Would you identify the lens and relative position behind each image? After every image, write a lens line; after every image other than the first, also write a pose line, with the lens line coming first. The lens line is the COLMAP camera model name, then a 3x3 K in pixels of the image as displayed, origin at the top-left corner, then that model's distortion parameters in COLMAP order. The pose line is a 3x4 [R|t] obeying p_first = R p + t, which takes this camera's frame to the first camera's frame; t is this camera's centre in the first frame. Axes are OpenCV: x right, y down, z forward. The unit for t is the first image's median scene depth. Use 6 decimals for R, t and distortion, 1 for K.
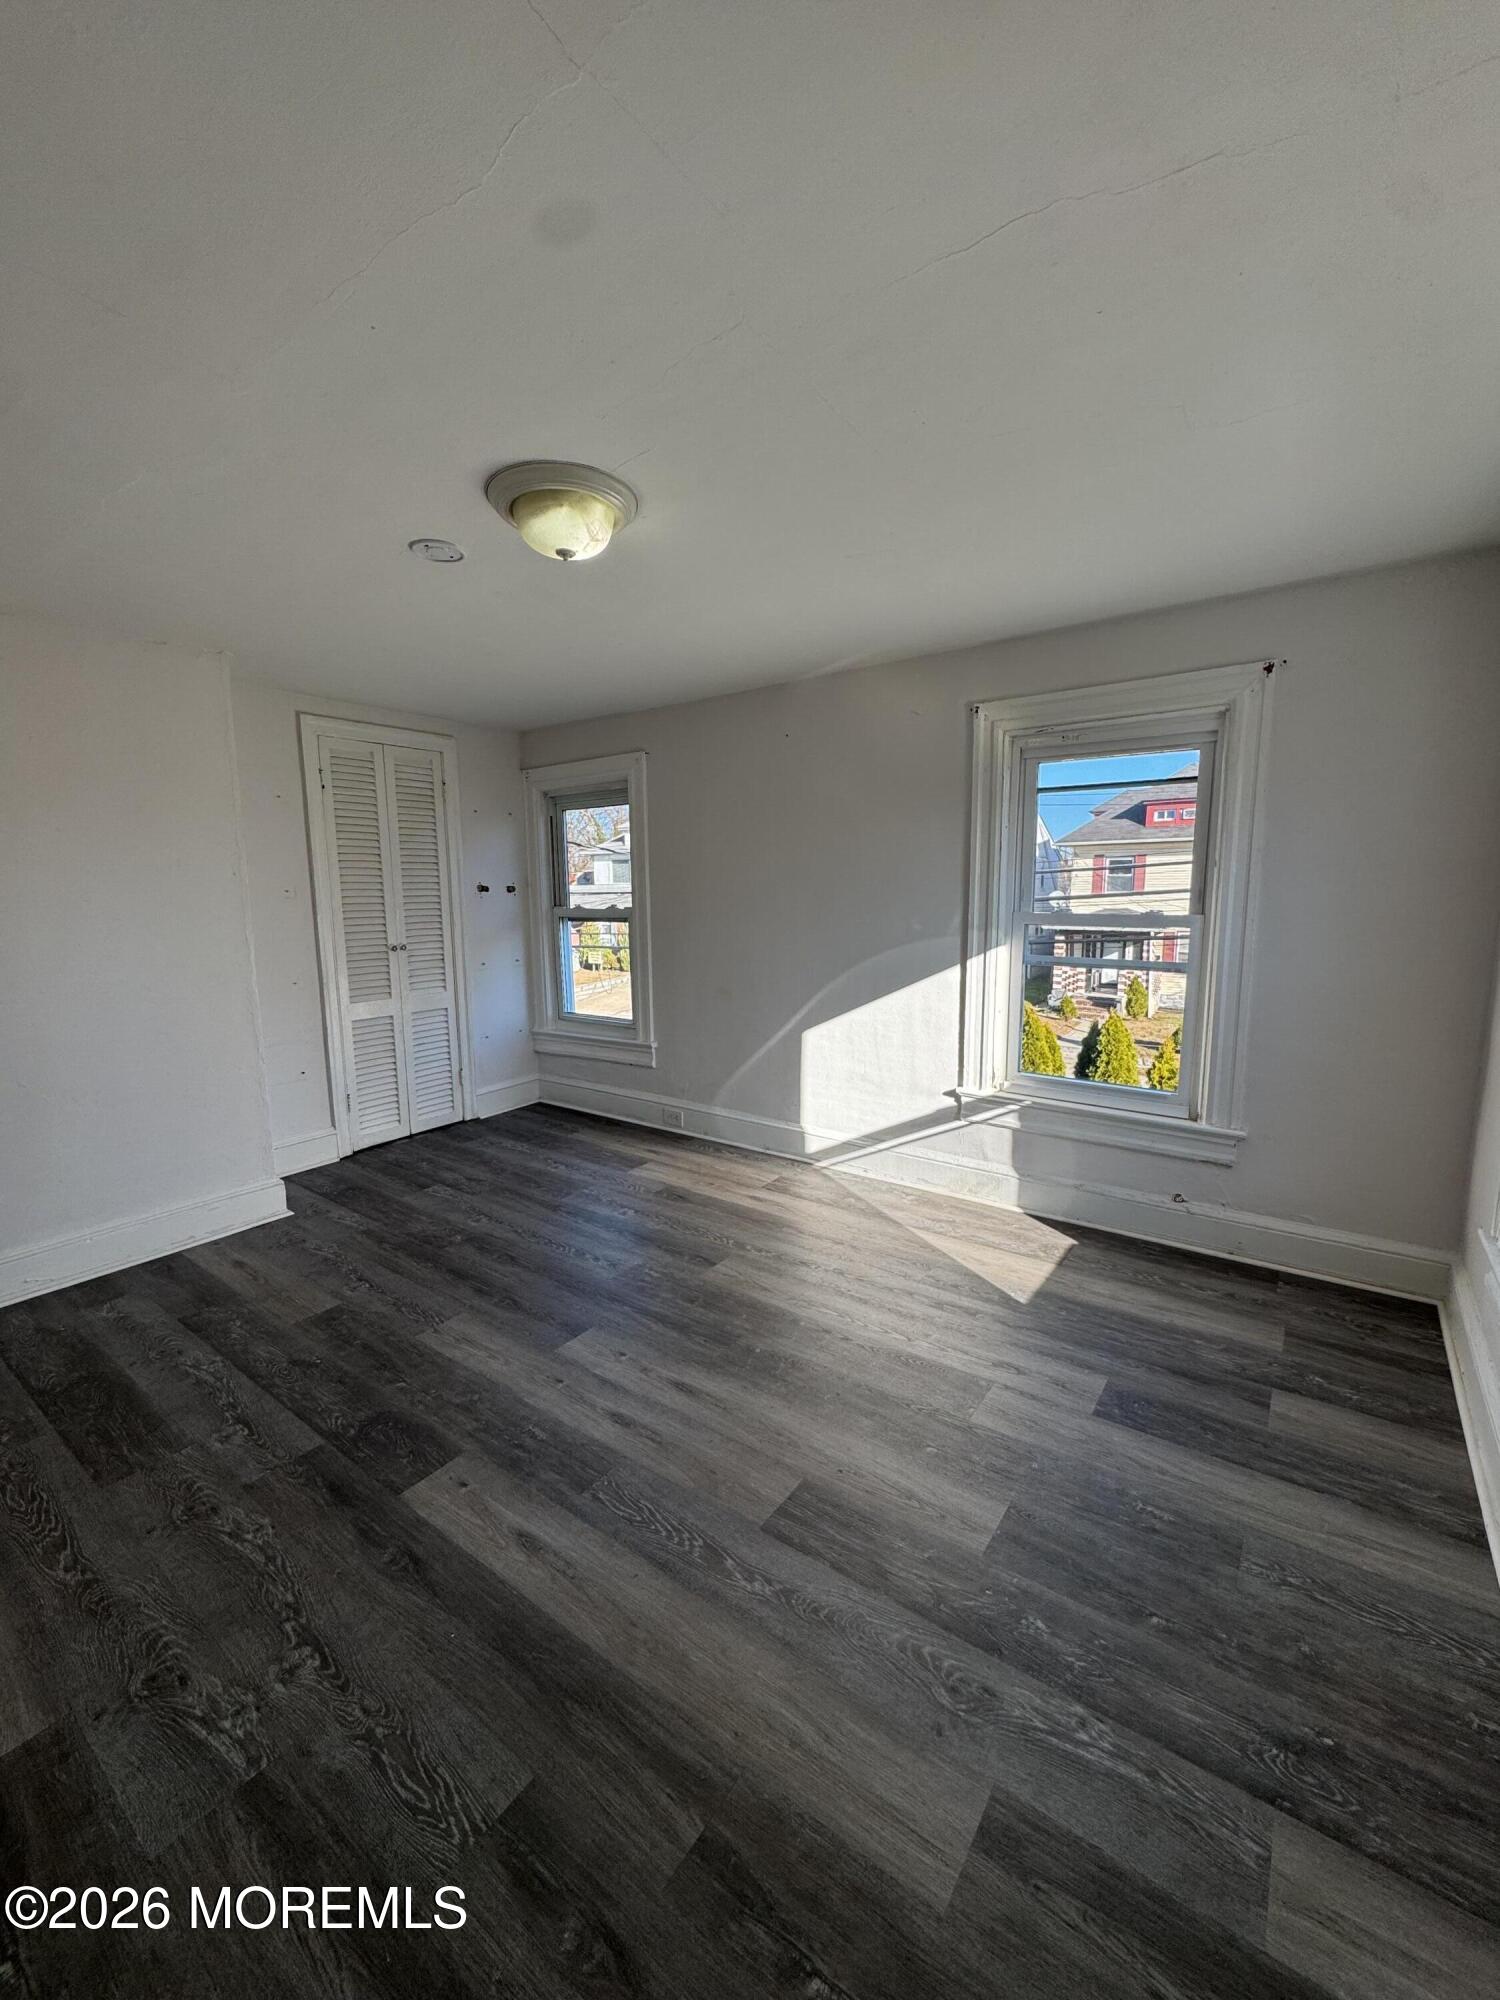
lens RADIAL K [[796.1, 0, 754.4], [0, 796.1, 996.1], [0, 0, 1]] dist [-0.000946, -0.000262]
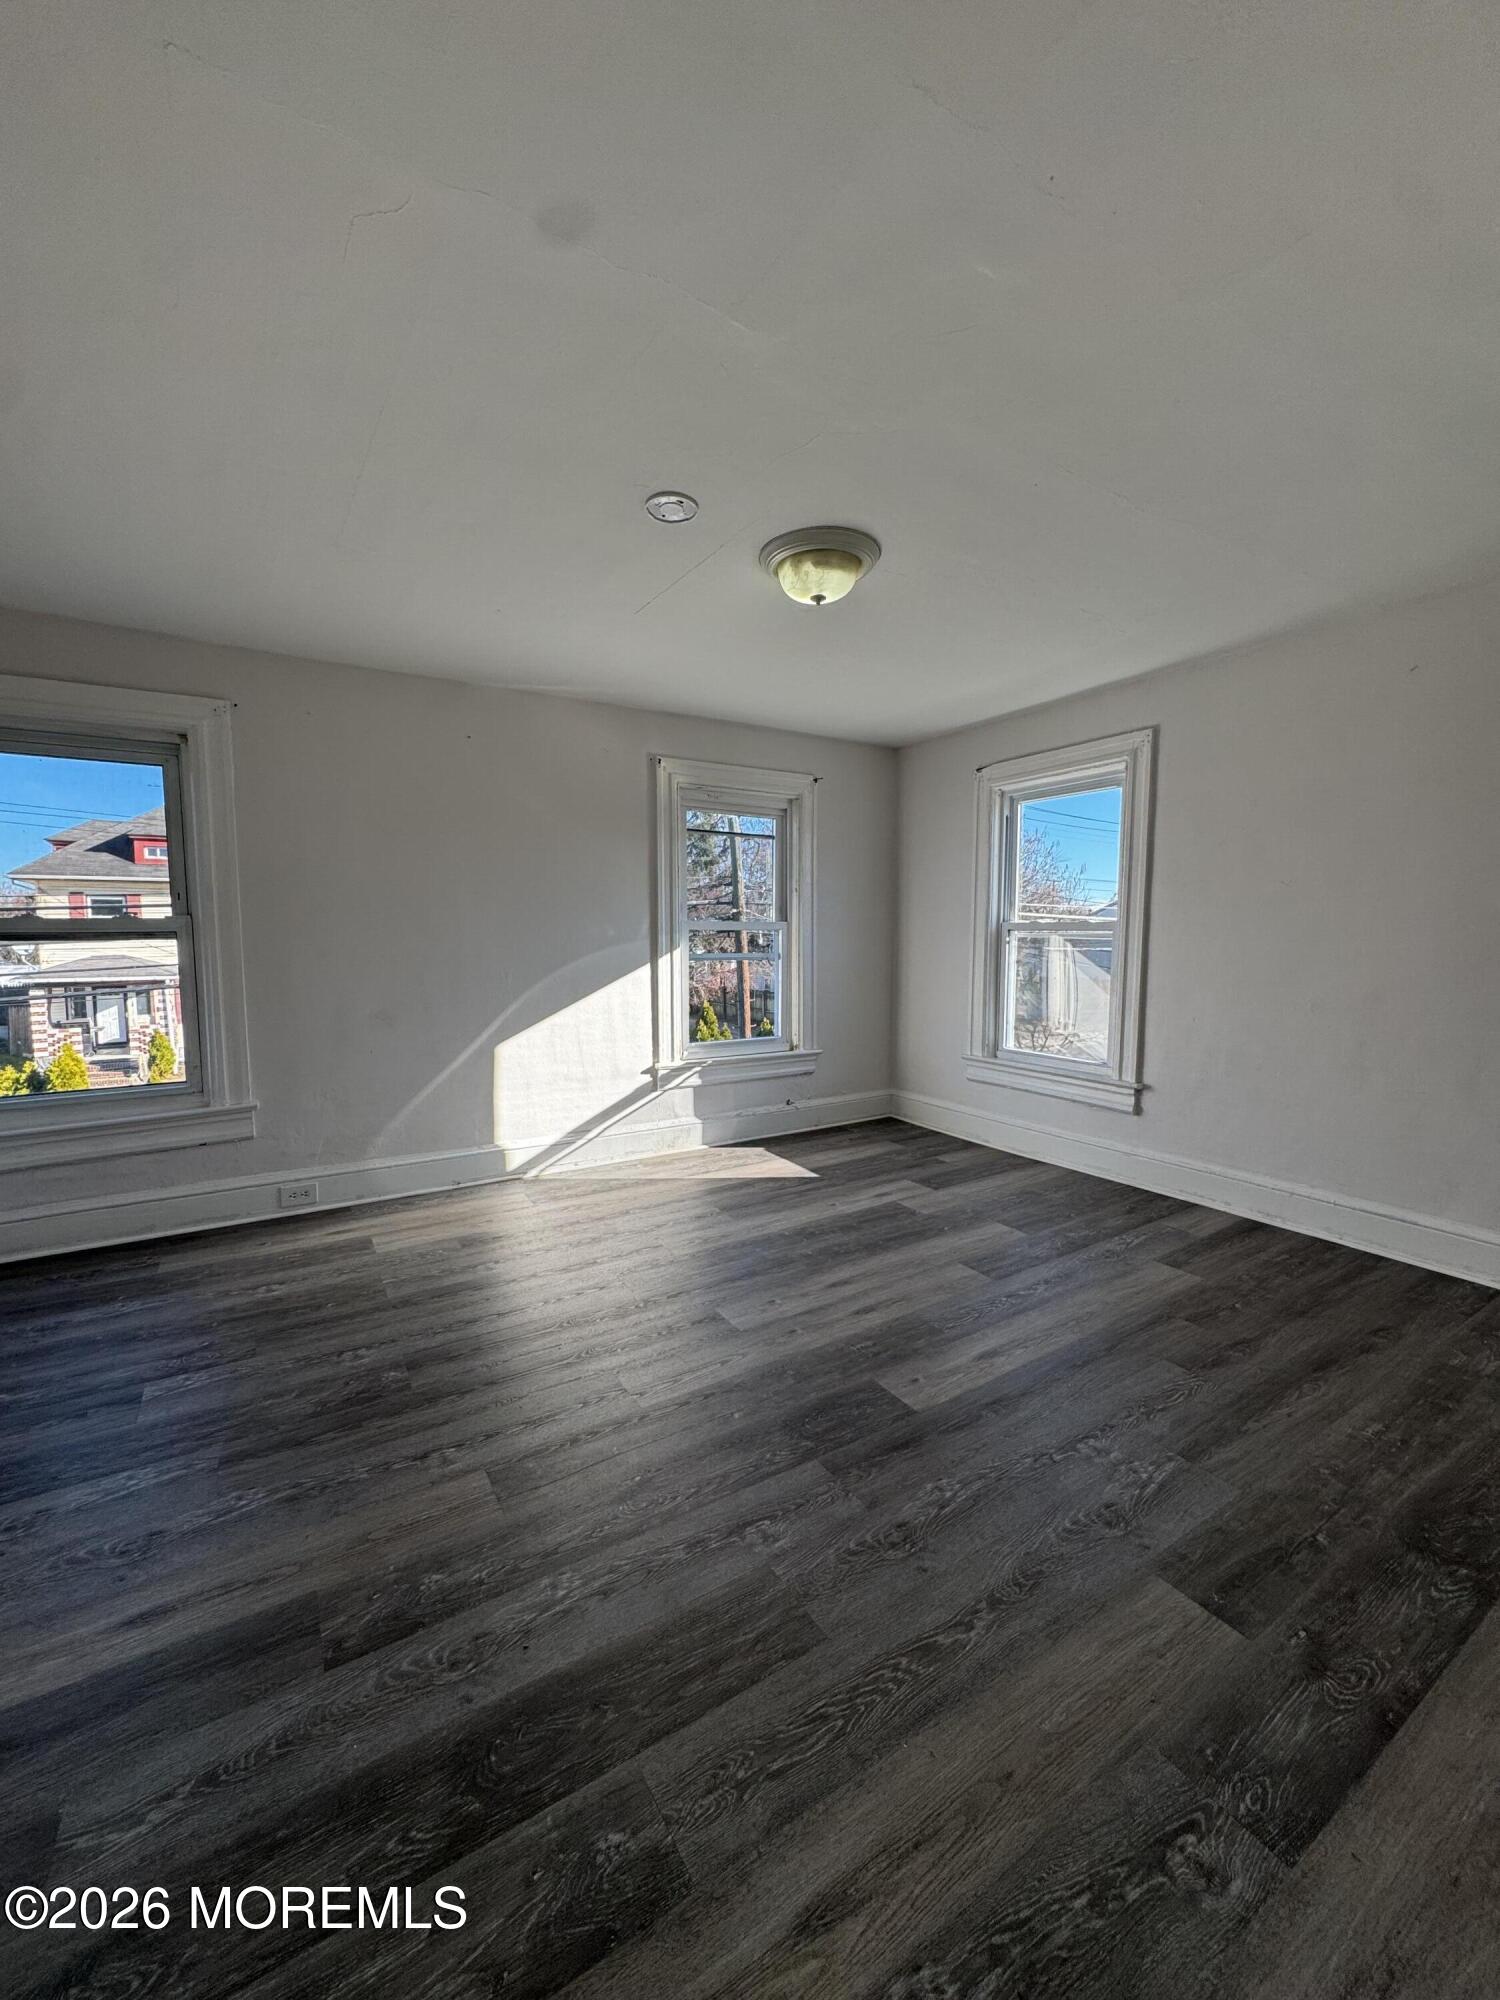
lens RADIAL K [[796.1, 0, 754.4], [0, 796.1, 996.1], [0, 0, 1]] dist [-0.000946, -0.000262]
pose [[0.370883, -0.065513, 0.926366, -0.800833], [0.122239, 0.992274, 0.021234, 0.004392], [-0.920600, 0.105363, 0.376025, 0.389573]]
